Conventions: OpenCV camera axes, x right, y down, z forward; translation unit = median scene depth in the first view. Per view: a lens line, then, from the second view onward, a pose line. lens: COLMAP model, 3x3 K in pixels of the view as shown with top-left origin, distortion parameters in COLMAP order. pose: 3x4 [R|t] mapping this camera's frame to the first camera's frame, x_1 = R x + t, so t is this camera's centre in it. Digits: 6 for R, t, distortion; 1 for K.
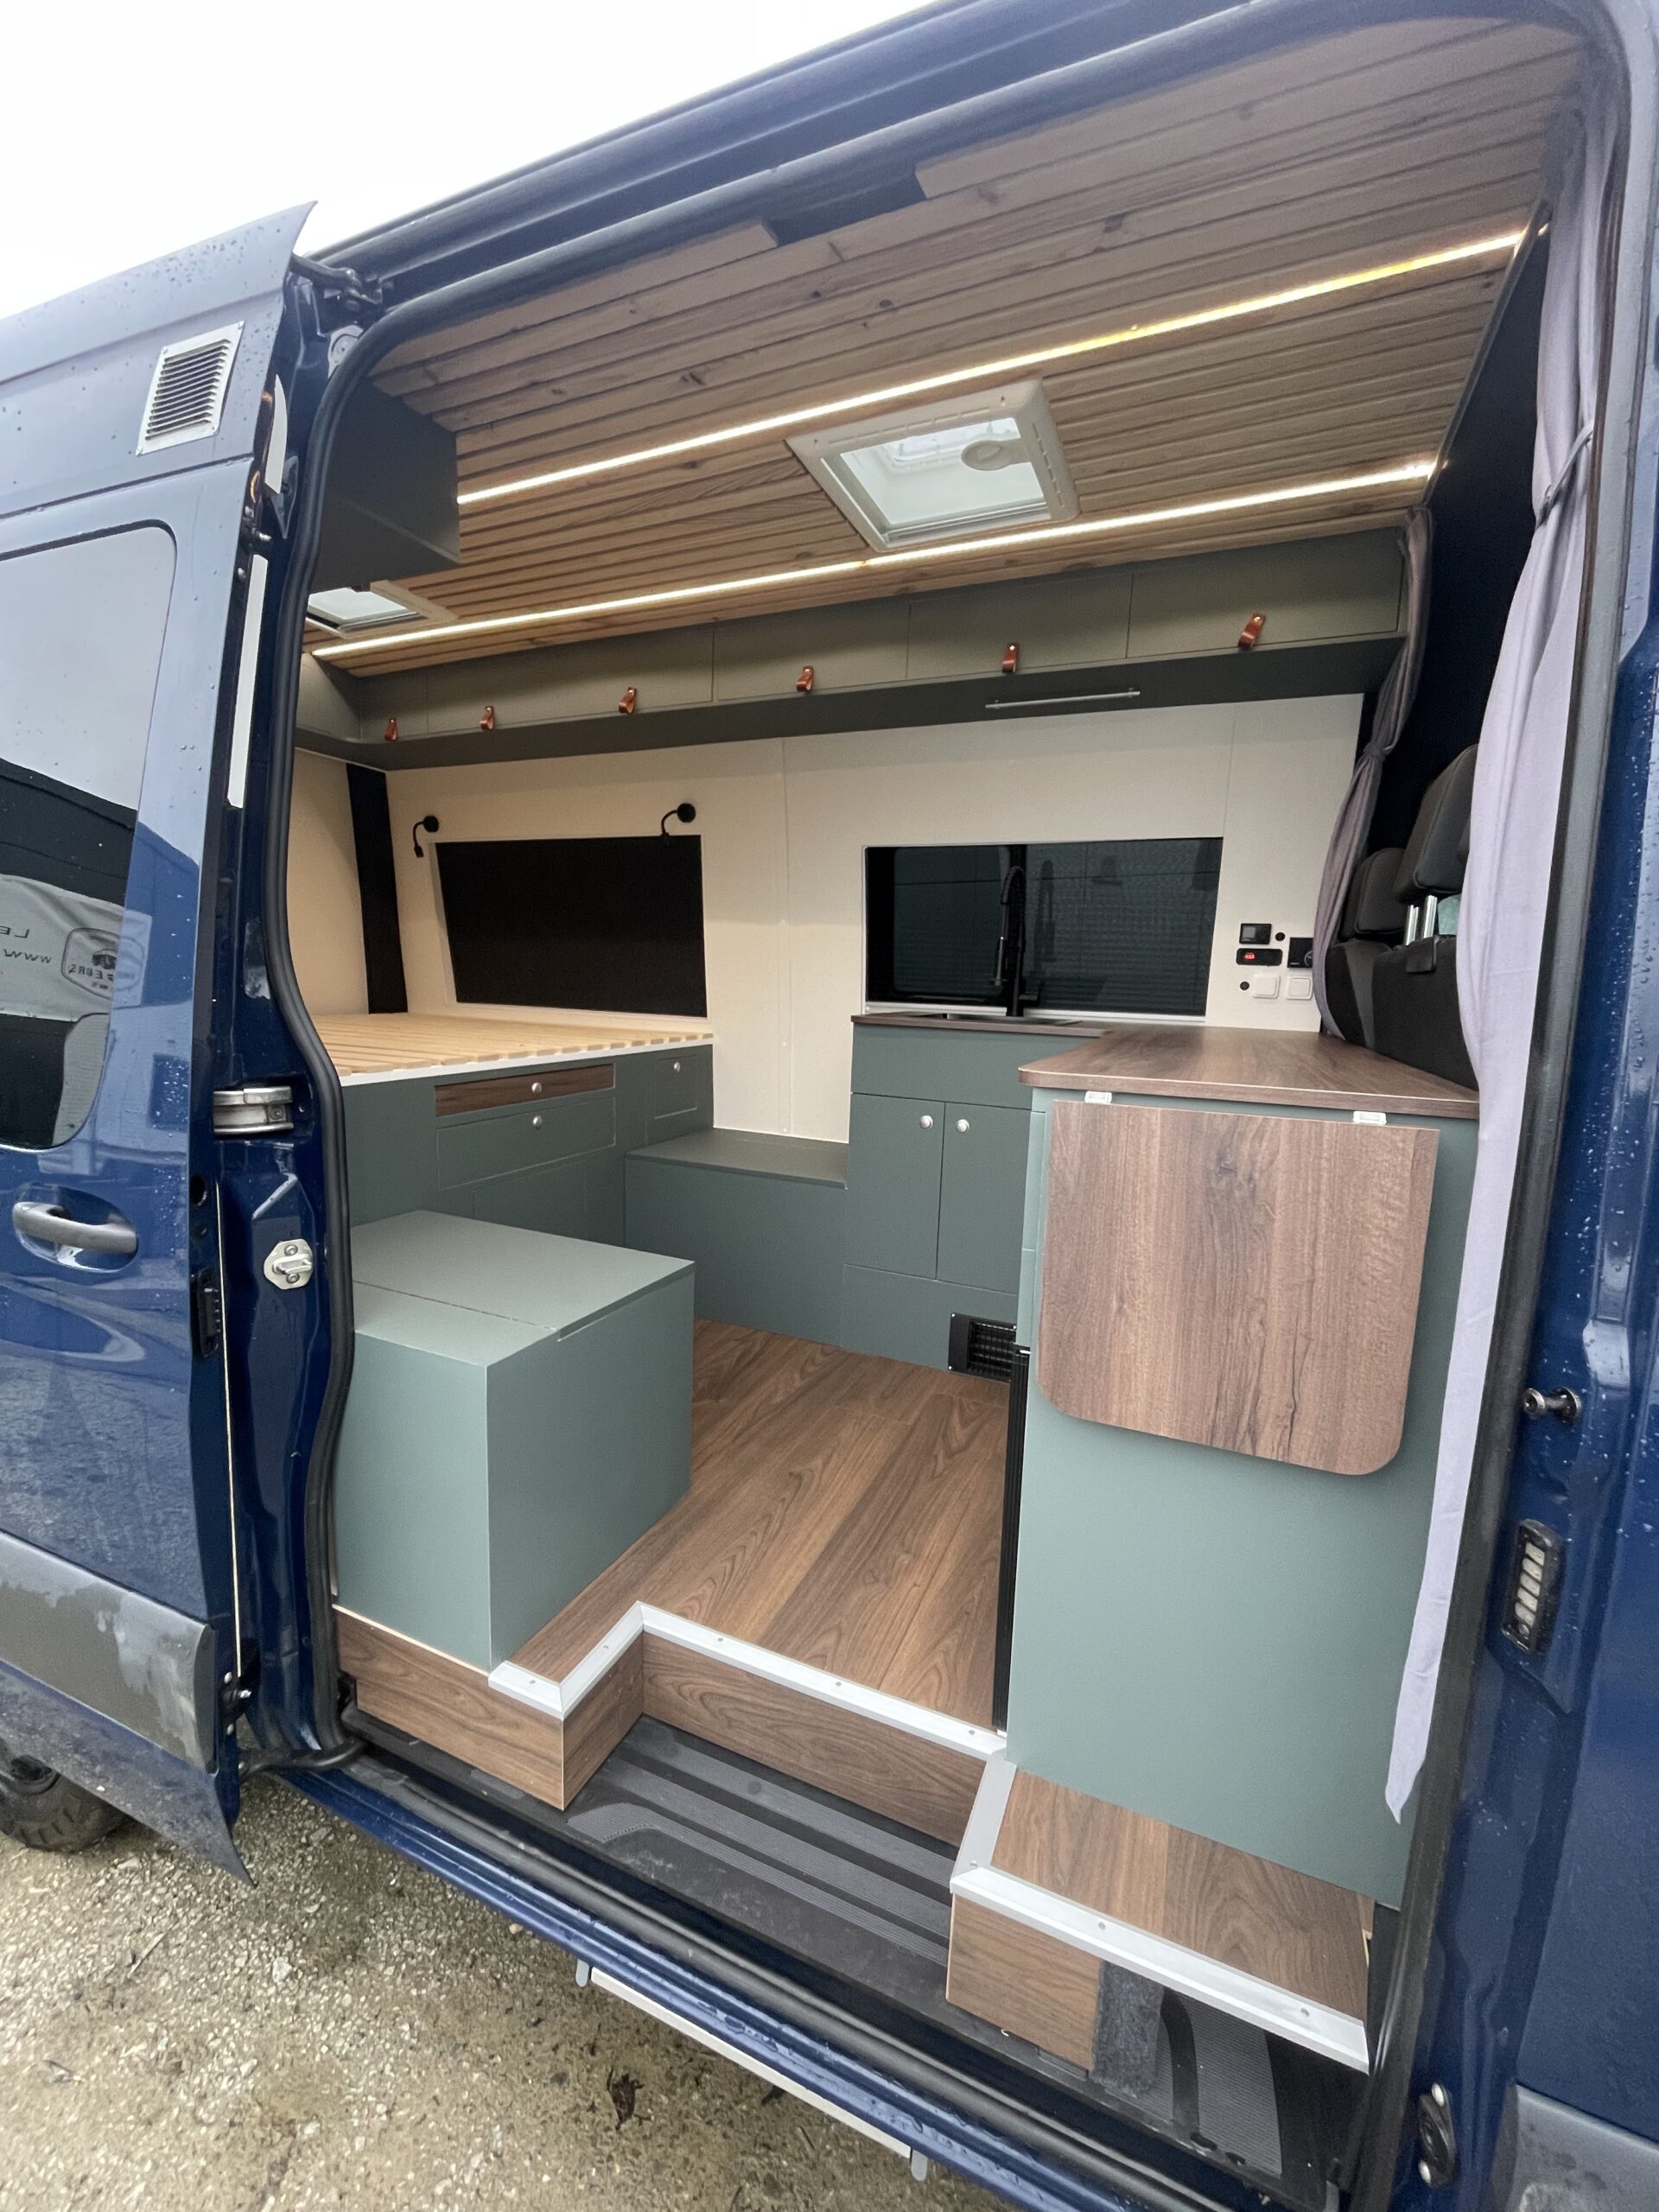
lens RADIAL K [[894.9, 0, 828.7], [0, 894.9, 1109.0], [0, 0, 1]] dist [-0.004397, 0.000260]
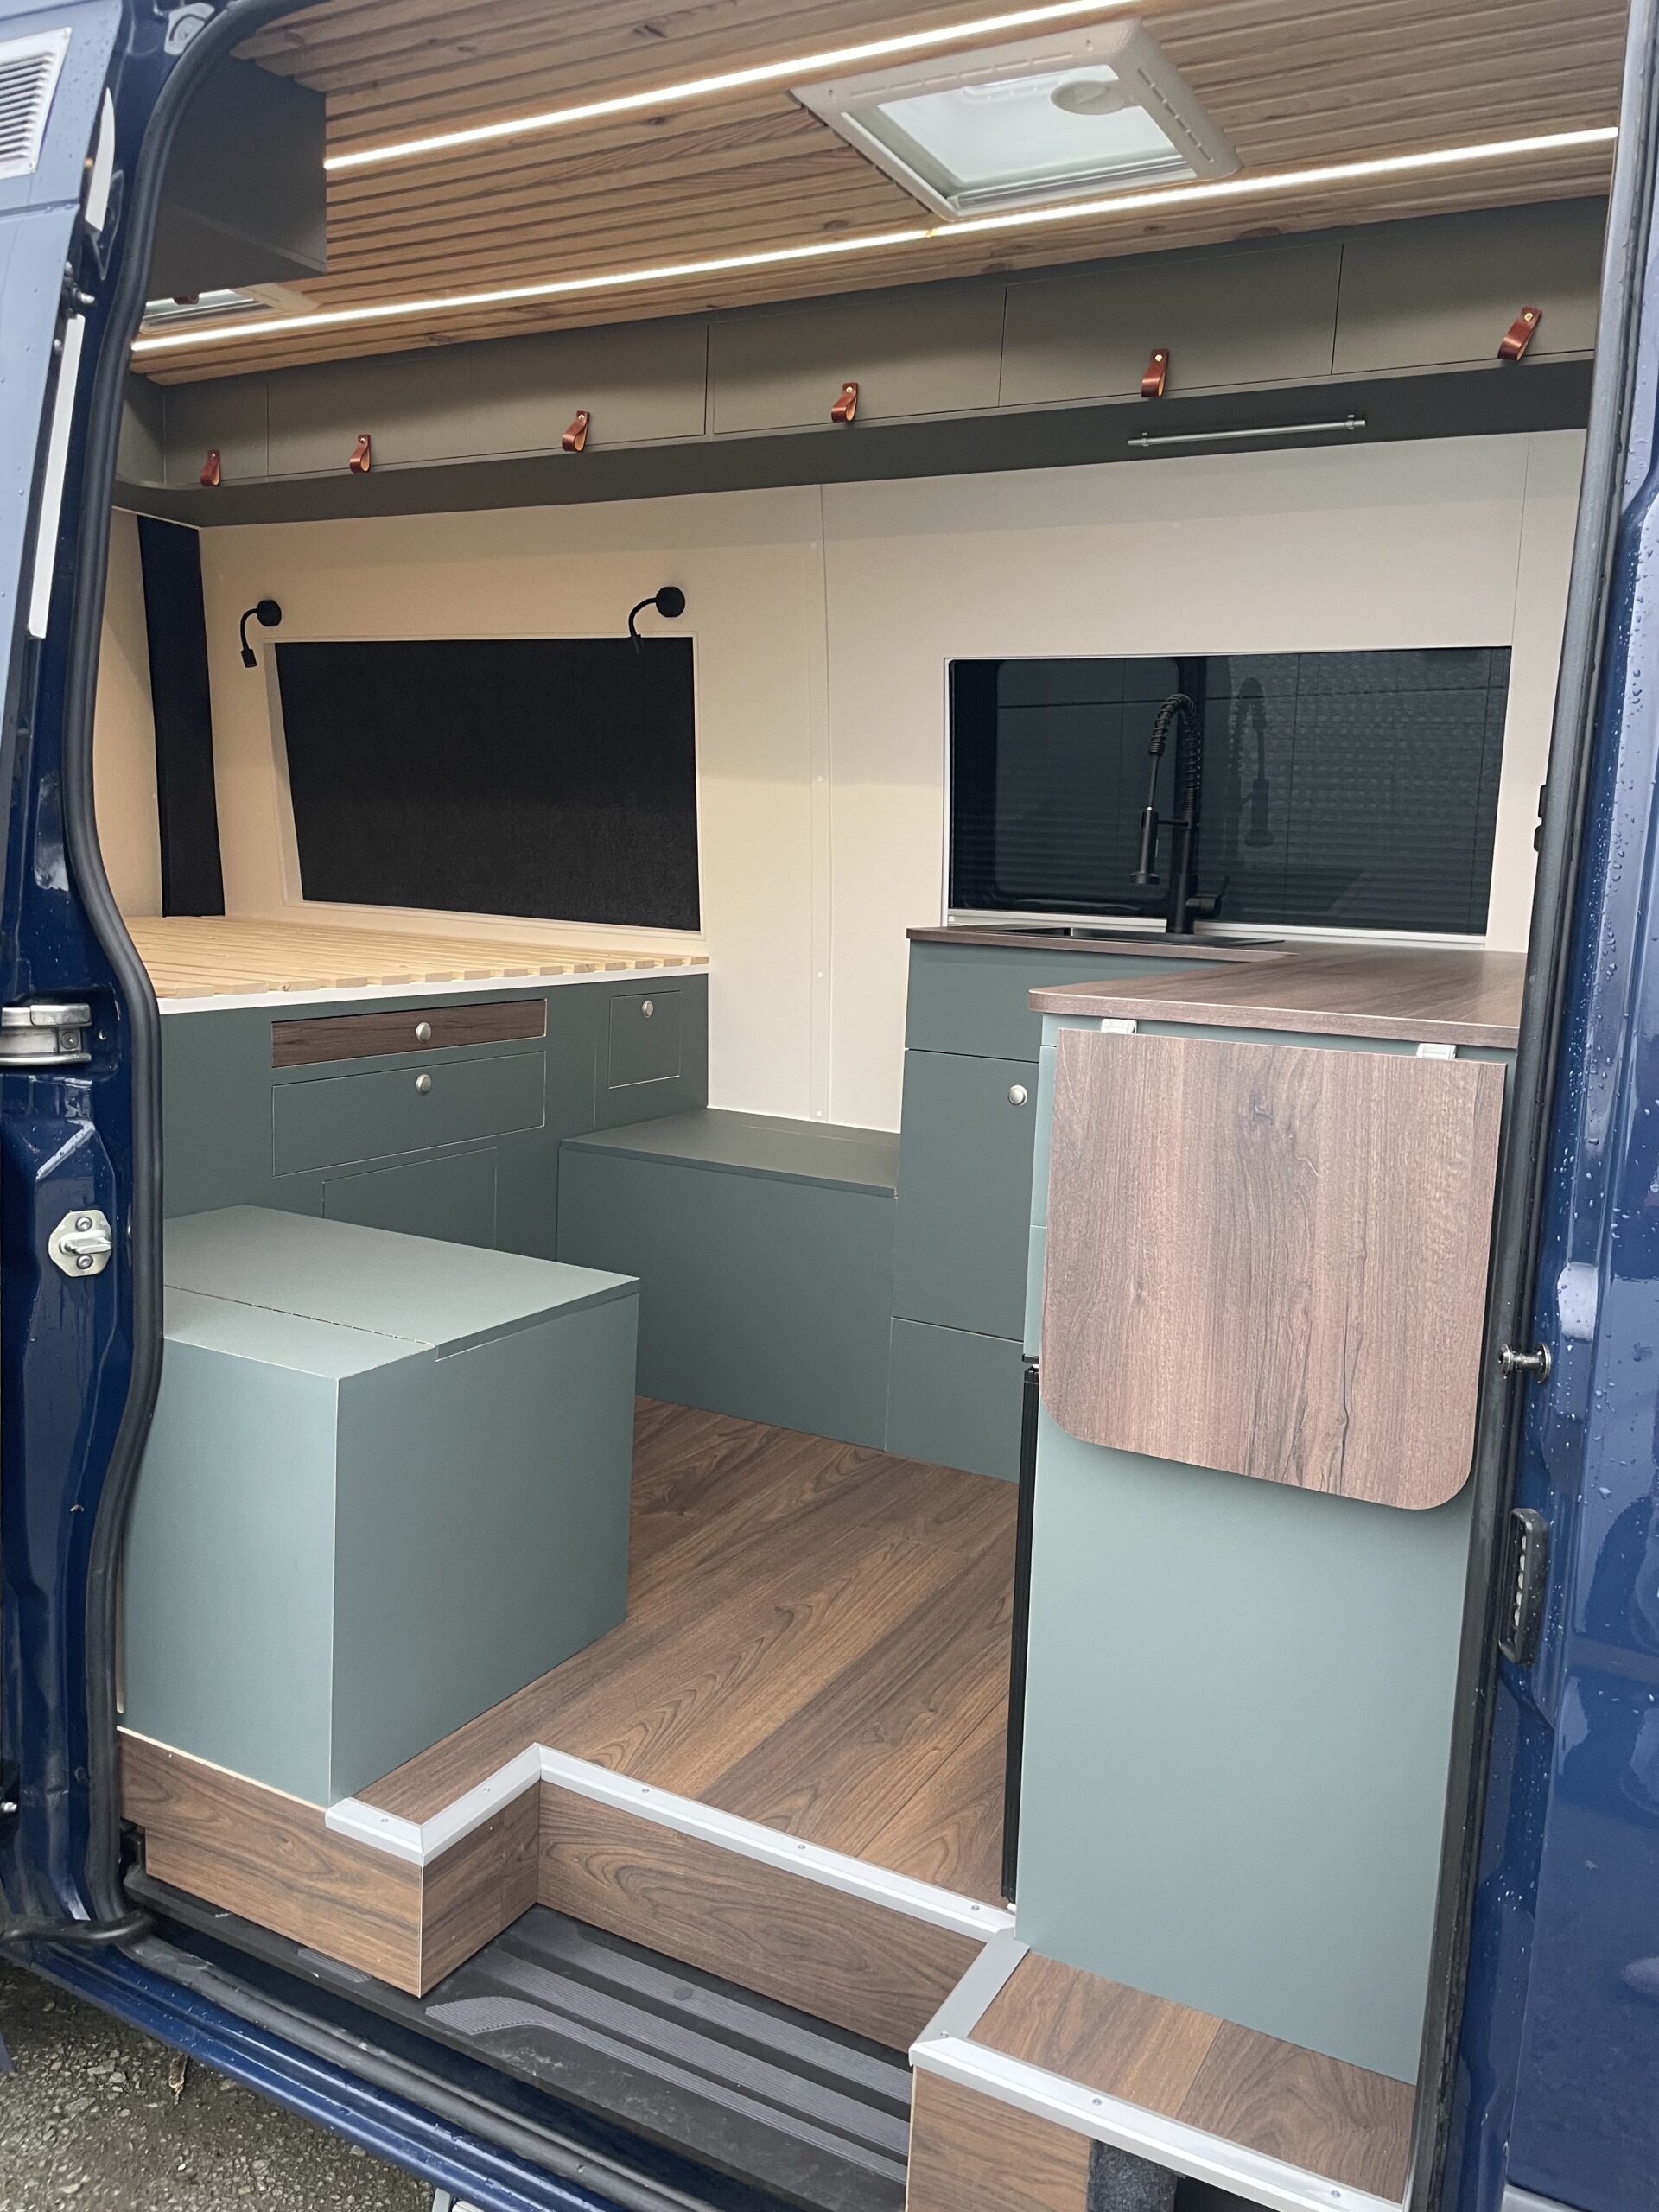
lens RADIAL K [[1676.5, 0, 852.2], [0, 1676.5, 1084.6], [0, 0, 1]] dist [0.090803, -0.122396]
pose [[0.997036, 0.019963, -0.074306, 0.114476], [-0.021262, 0.999634, -0.016731, 0.042814], [0.073944, 0.018261, 0.997095, -0.300692]]
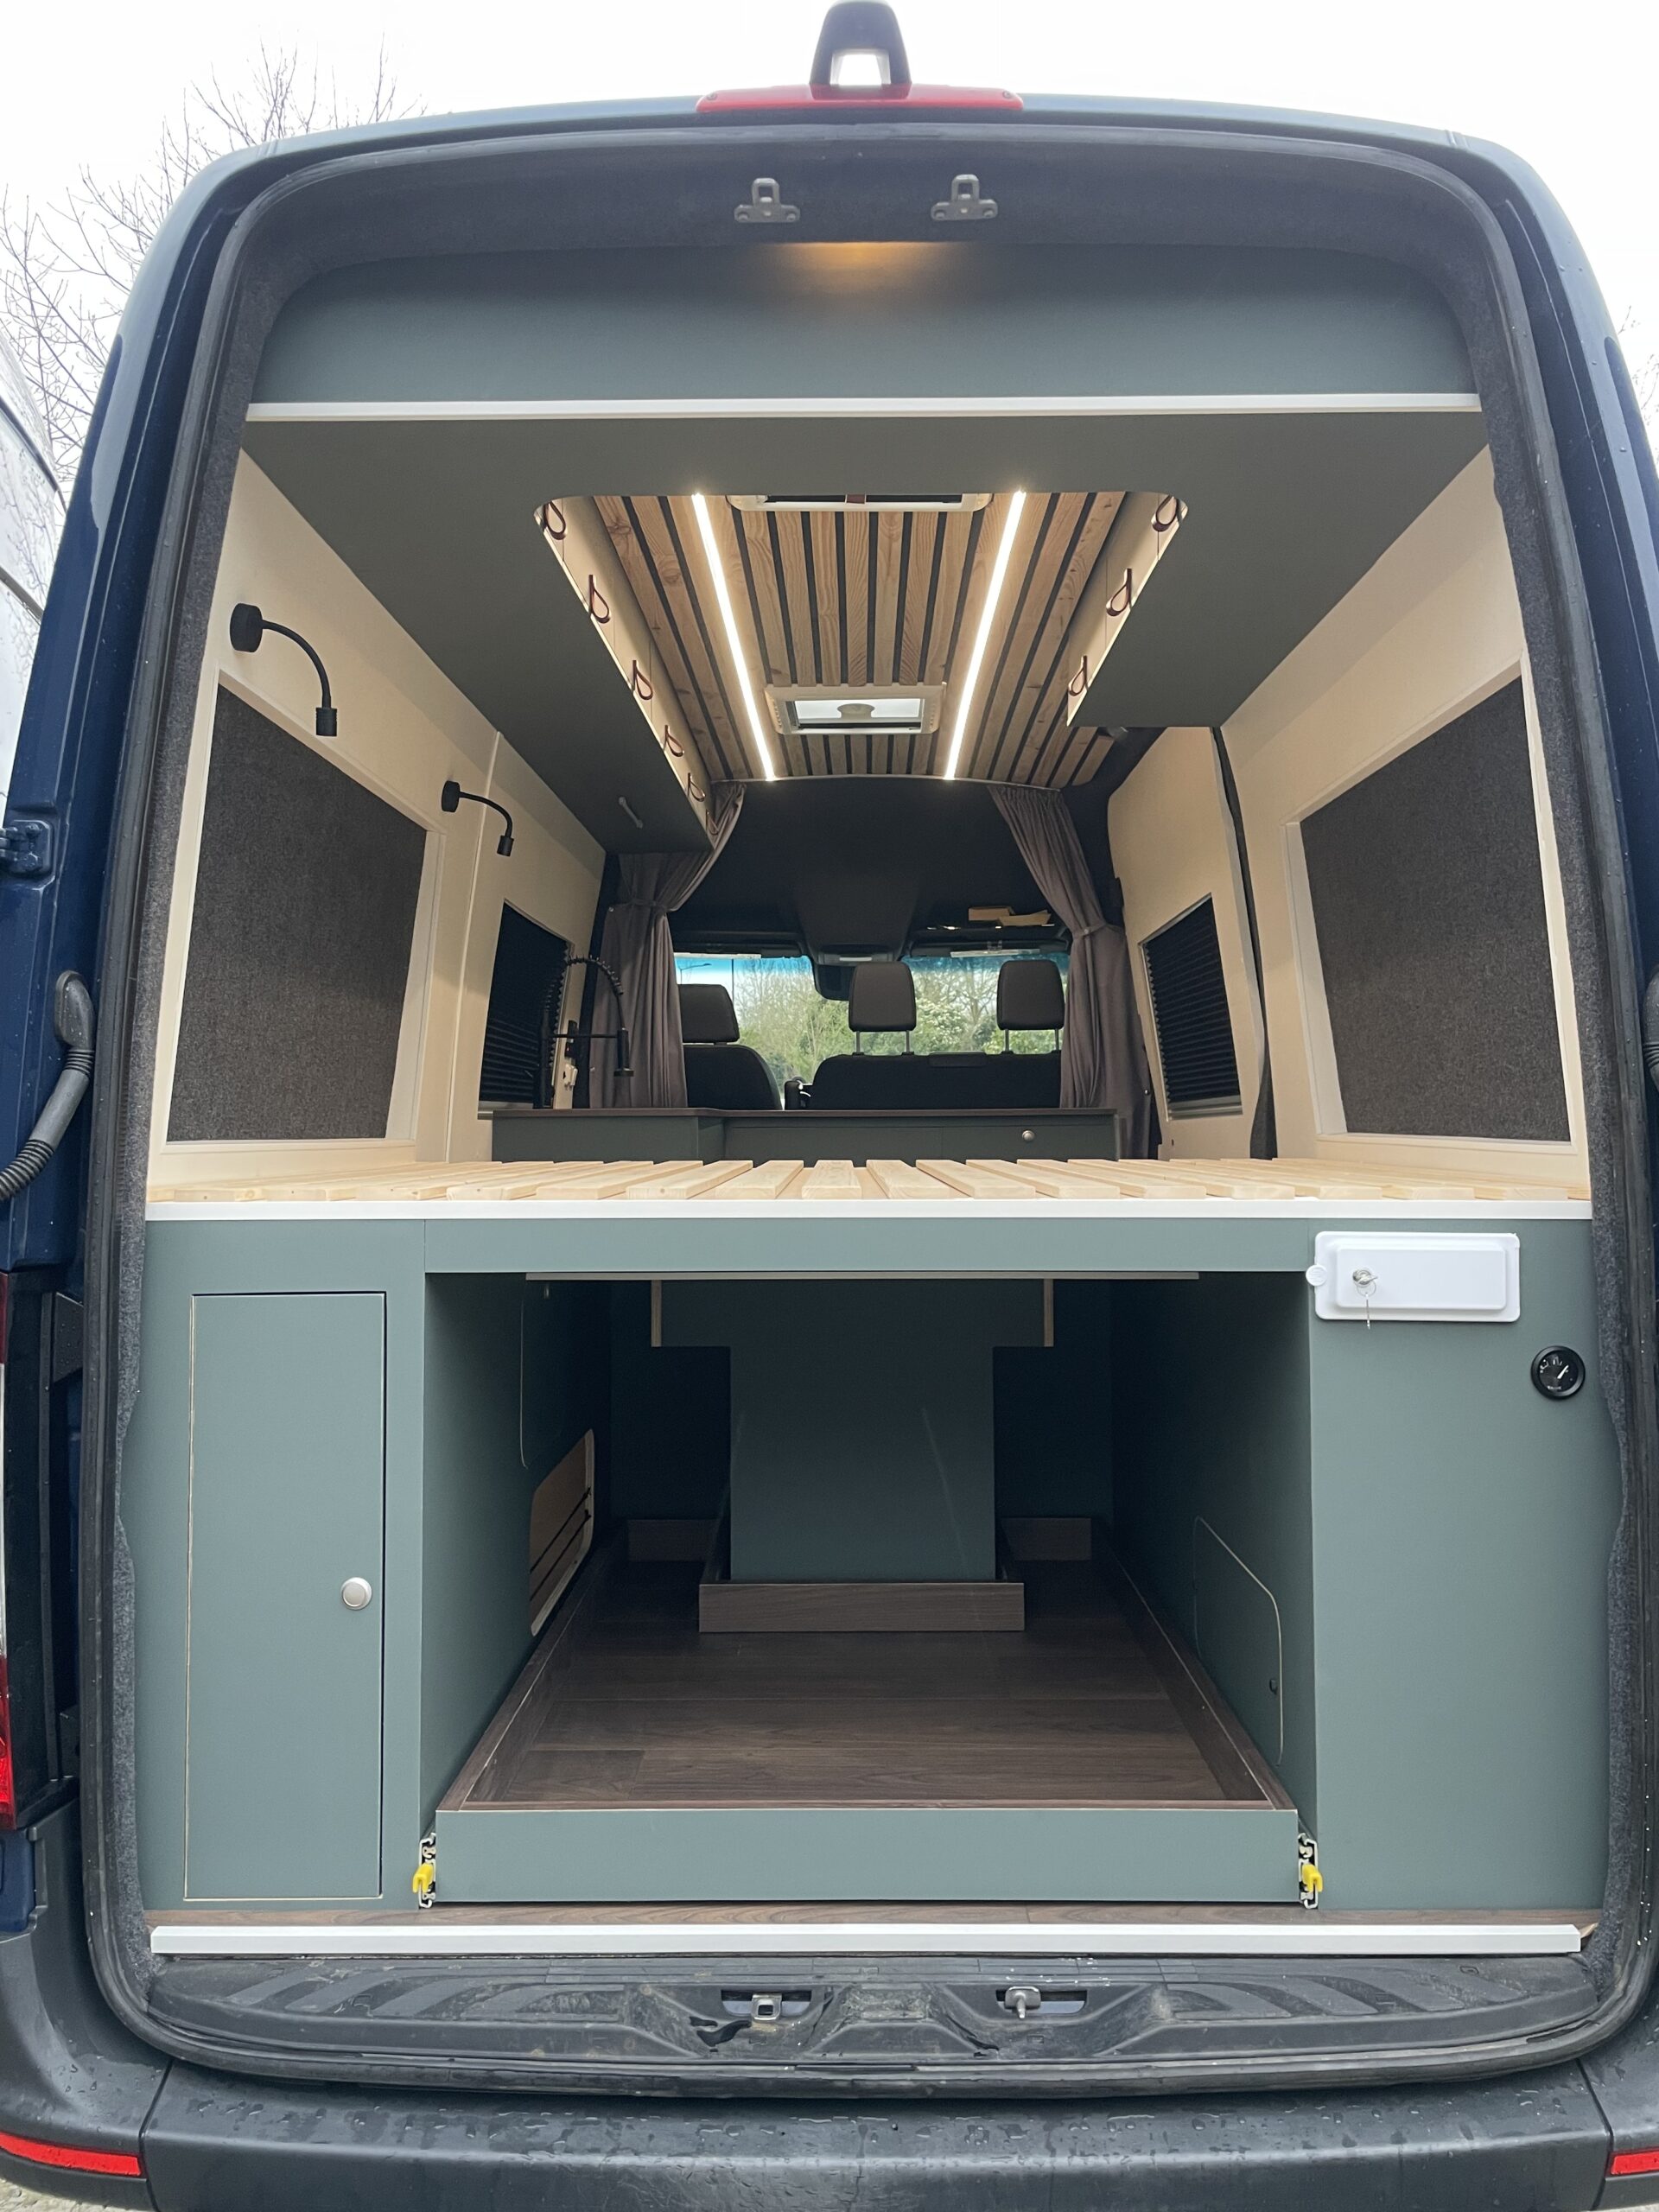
lens RADIAL K [[1671.5, 0, 824.9], [0, 1671.5, 1084.4], [0, 0, 1]] dist [0.093334, -0.127775]
pose [[-0.385335, -0.007523, 0.922746, -2.391834], [0.130581, 0.989460, 0.062597, -0.324484], [-0.913491, 0.144614, -0.380291, 2.250180]]
